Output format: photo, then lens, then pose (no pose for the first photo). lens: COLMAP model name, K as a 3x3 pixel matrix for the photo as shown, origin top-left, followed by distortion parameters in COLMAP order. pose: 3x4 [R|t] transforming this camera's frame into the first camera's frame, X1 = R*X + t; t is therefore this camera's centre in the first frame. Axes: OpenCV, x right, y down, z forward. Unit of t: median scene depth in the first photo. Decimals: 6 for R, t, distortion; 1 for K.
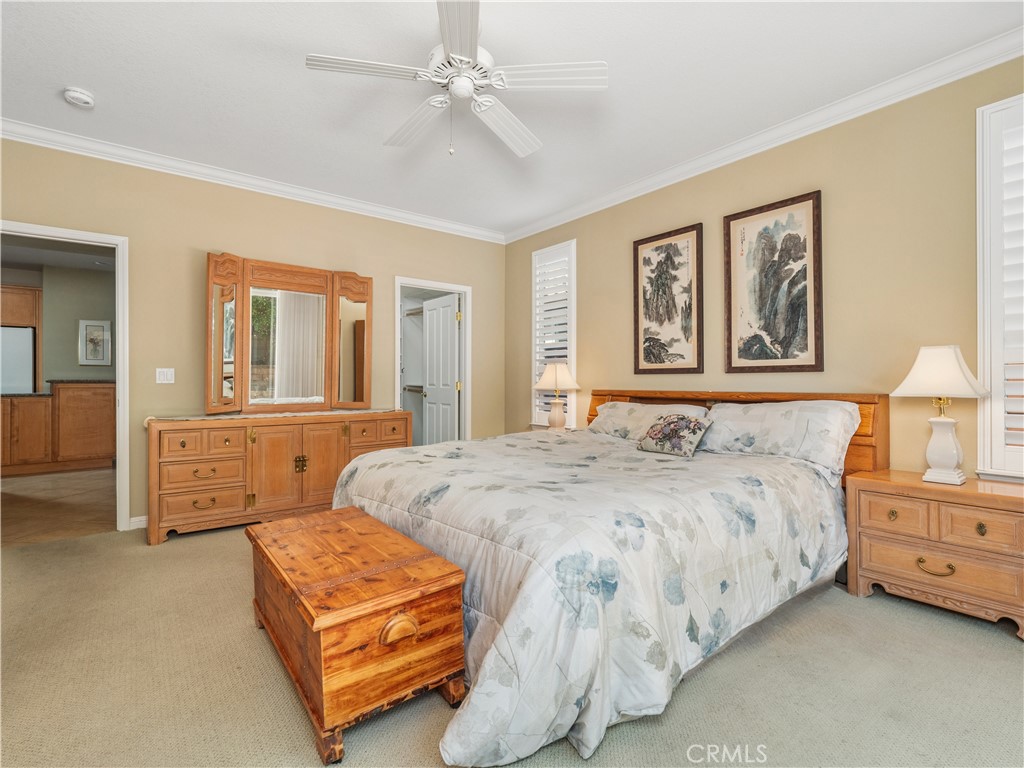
lens RADIAL K [[487.5, 0, 507.0], [0, 487.5, 373.8], [0, 0, 1]] dist [0.009477, -0.003716]
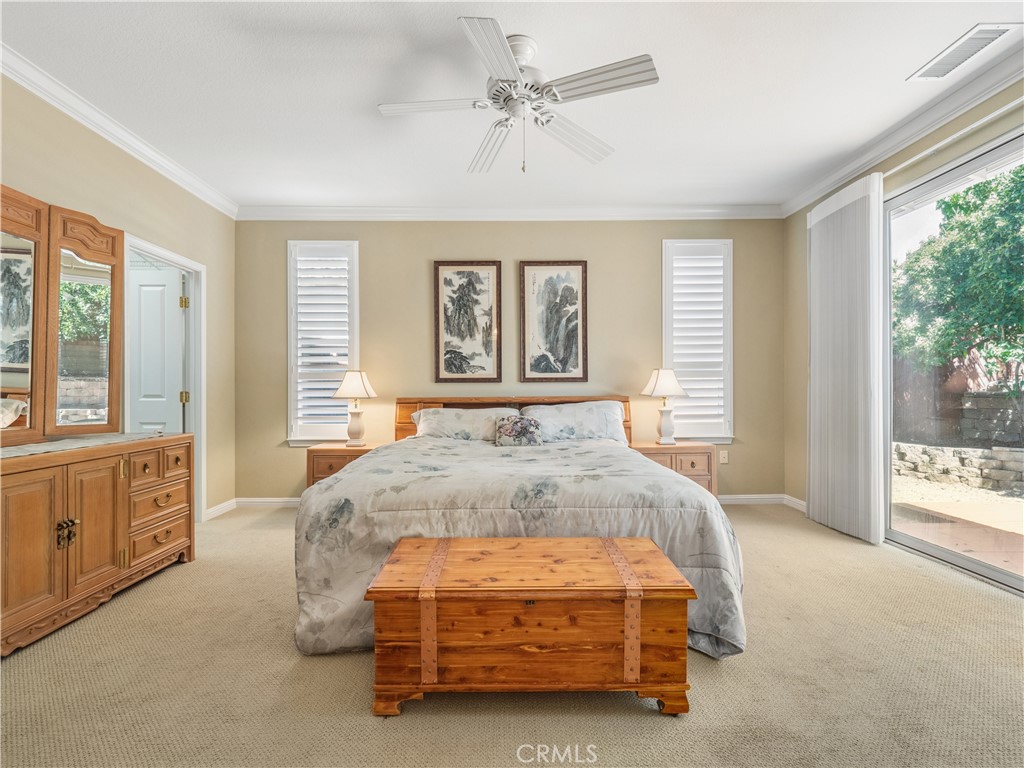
lens RADIAL K [[487.5, 0, 508.3], [0, 487.5, 388.7], [0, 0, 1]] dist [0.009477, -0.003716]
pose [[0.607256, -0.002870, 0.794501, -0.584795], [-0.007134, 0.999933, 0.009065, 0.003488], [-0.794474, -0.011173, 0.607195, 0.235704]]
